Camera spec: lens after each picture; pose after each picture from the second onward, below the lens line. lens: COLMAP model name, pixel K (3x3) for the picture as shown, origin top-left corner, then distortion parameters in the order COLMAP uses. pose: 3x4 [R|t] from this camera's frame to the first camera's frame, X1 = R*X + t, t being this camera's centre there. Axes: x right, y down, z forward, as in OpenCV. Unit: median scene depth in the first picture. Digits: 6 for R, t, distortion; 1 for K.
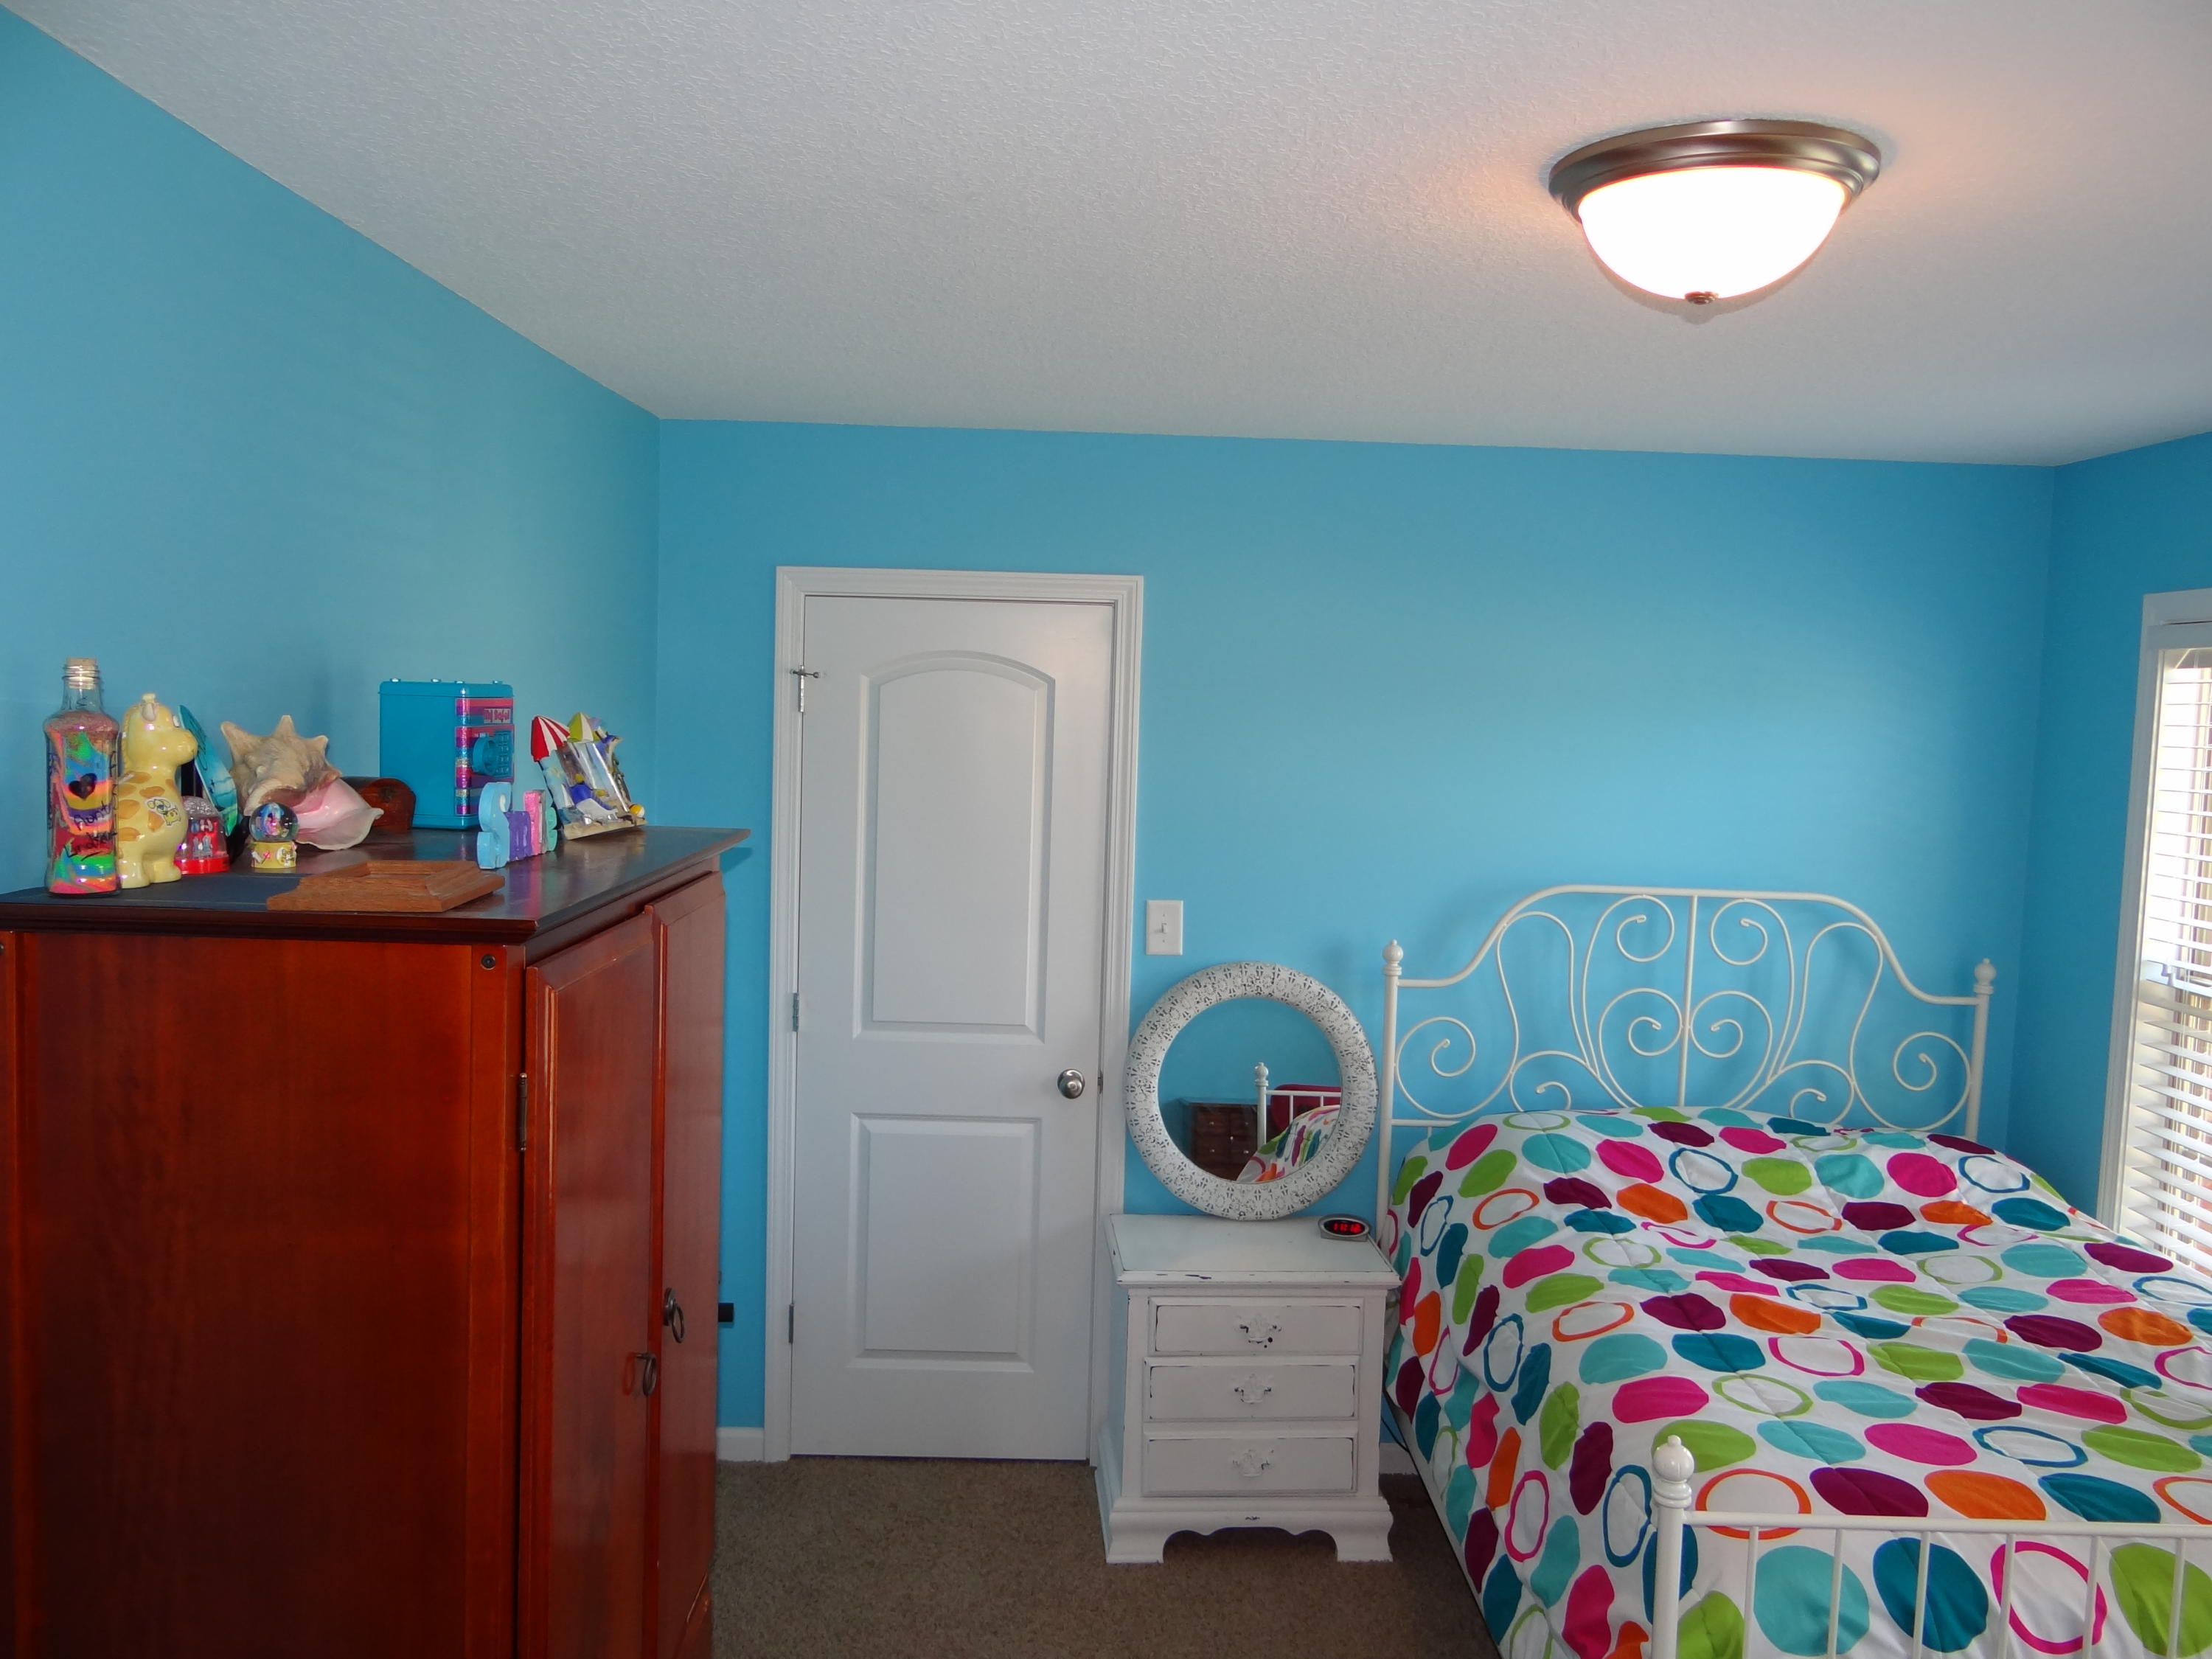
lens RADIAL K [[1771.7, 0, 1106.0], [0, 1771.7, 829.5], [0, 0, 1]] dist [0.012804, 0.000134]
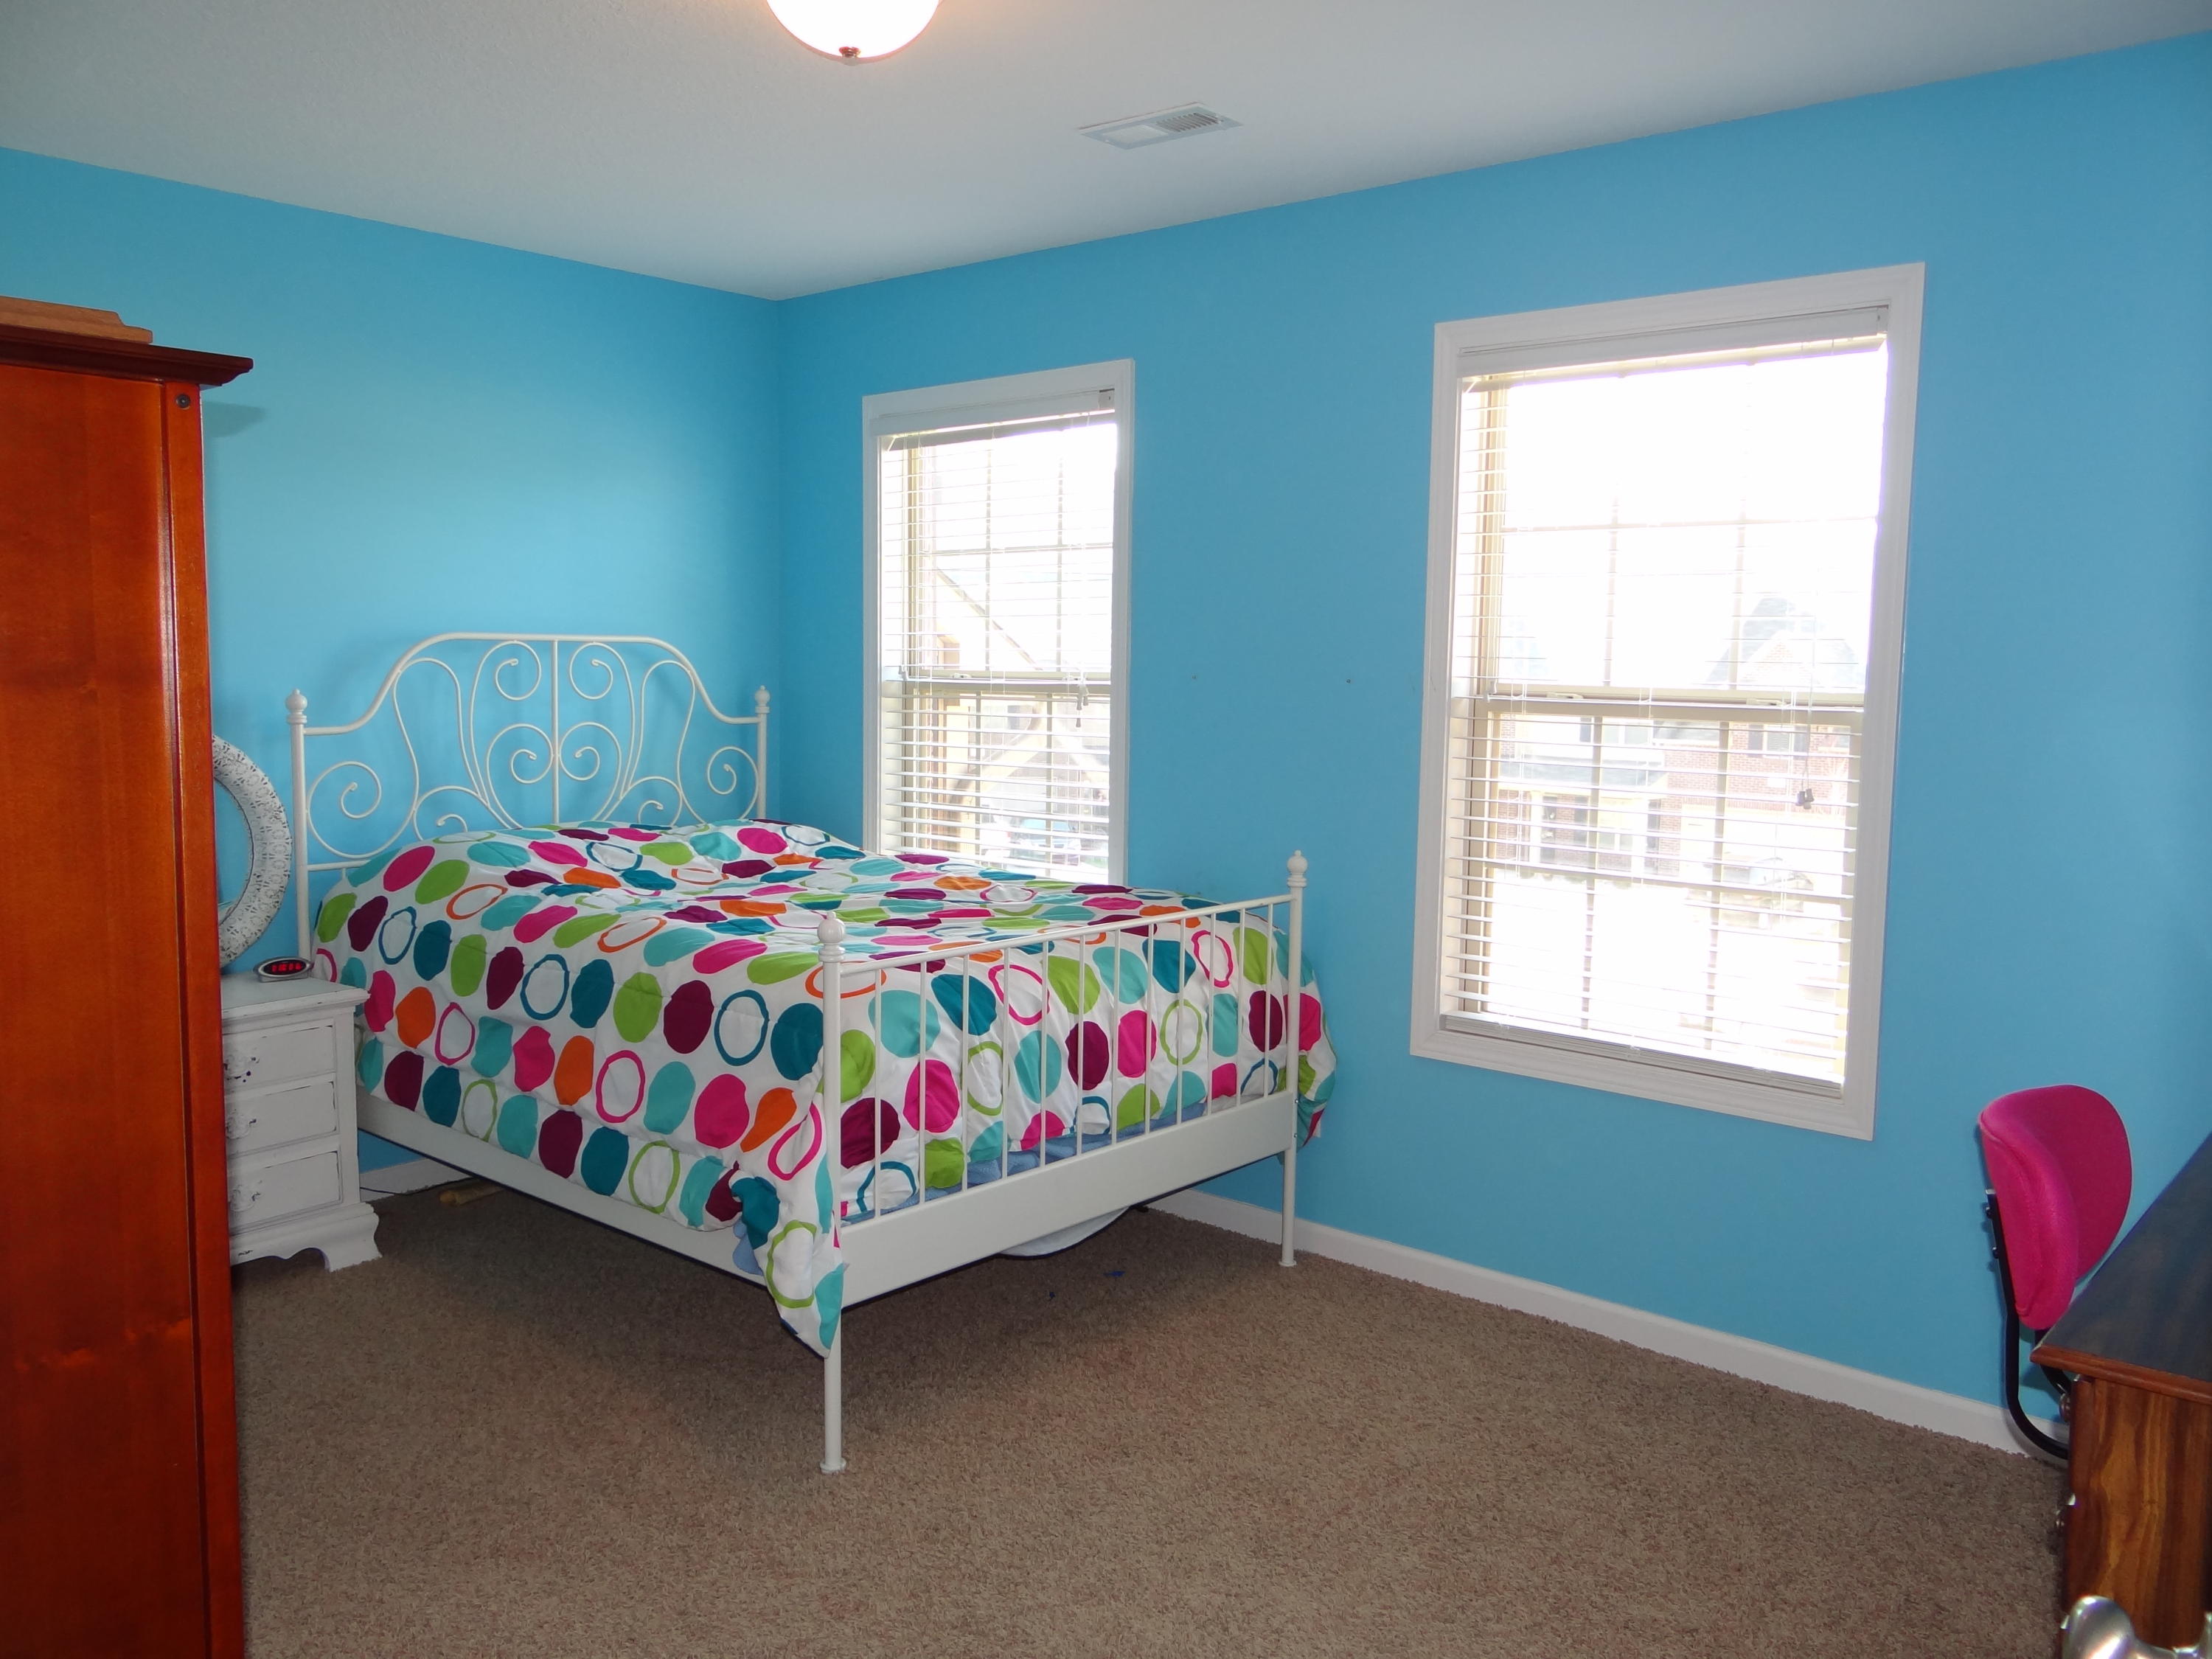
lens RADIAL K [[1777.1, 0, 1106.0], [0, 1777.1, 829.5], [0, 0, 1]] dist [-0.012974, -0.002505]
pose [[0.667115, -0.094806, 0.738897, -0.316619], [0.071171, 0.995443, 0.063466, 0.120717], [-0.741547, 0.010249, 0.670823, -0.042742]]
